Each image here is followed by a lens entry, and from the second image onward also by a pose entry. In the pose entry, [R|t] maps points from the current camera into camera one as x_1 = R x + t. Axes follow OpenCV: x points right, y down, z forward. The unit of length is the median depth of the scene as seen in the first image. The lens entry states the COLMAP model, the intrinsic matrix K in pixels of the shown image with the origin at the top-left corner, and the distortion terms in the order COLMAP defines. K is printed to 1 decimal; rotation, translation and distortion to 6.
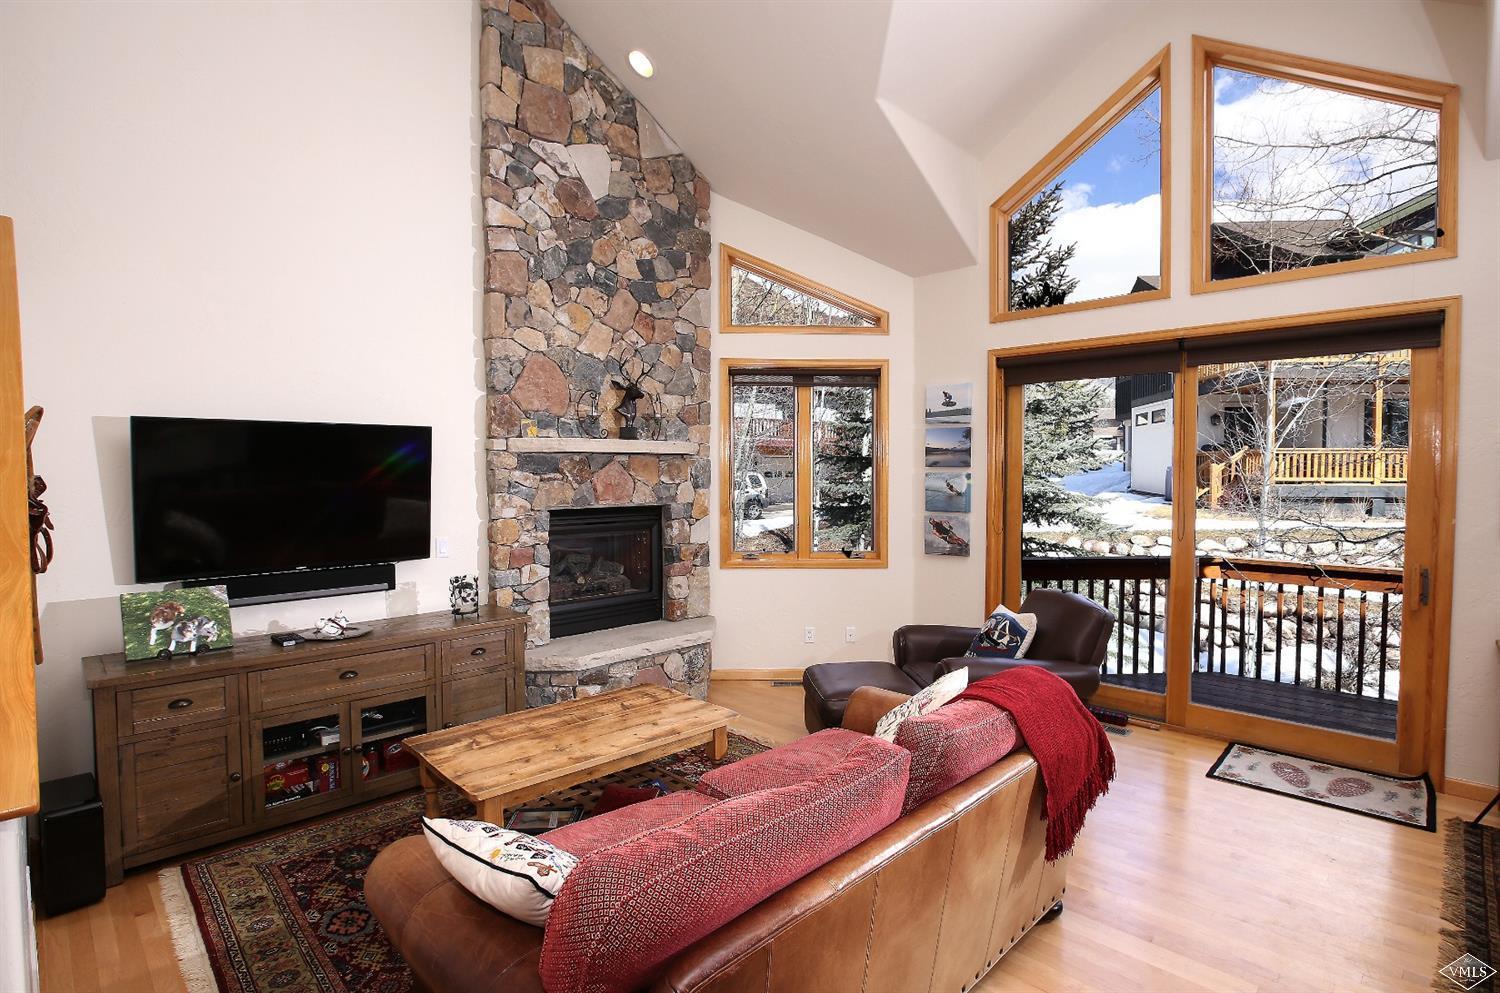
lens RADIAL K [[742.2, 0, 750.0], [0, 742.2, 496.5], [0, 0, 1]] dist [-0.035324, 0.000367]
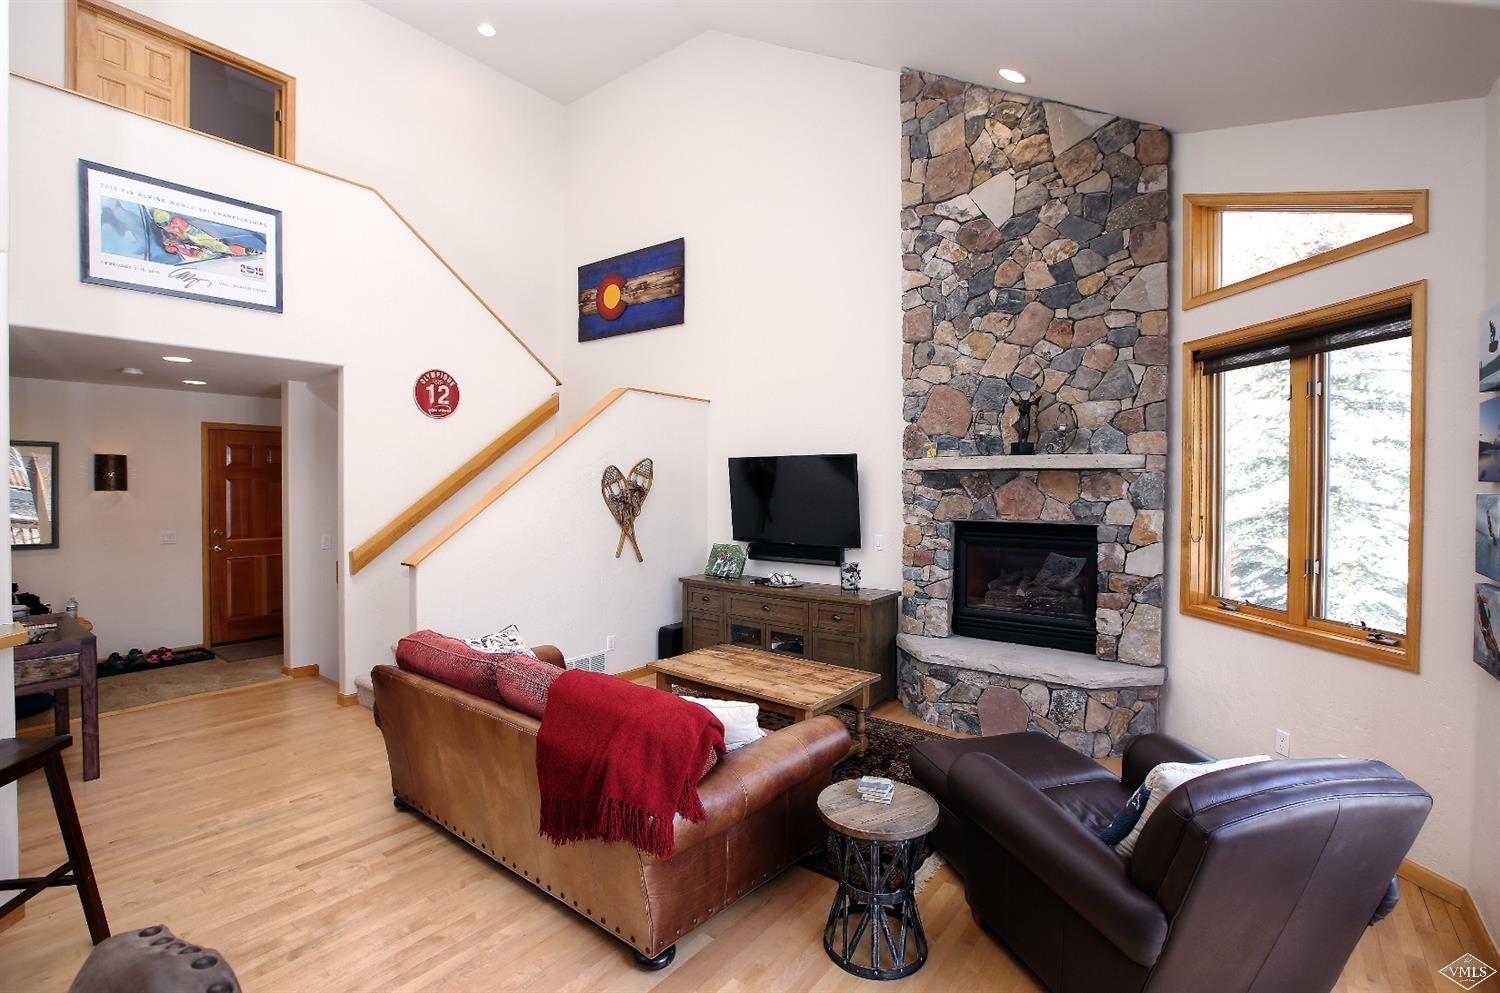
lens RADIAL K [[663.0, 0, 750.0], [0, 663.0, 496.5], [0, 0, 1]] dist [-0.036128, 0.000141]
pose [[0.135956, 0.021749, -0.990476, 0.678540], [-0.036291, 0.999197, 0.016959, -0.024208], [0.990050, 0.033639, 0.136636, 0.542756]]
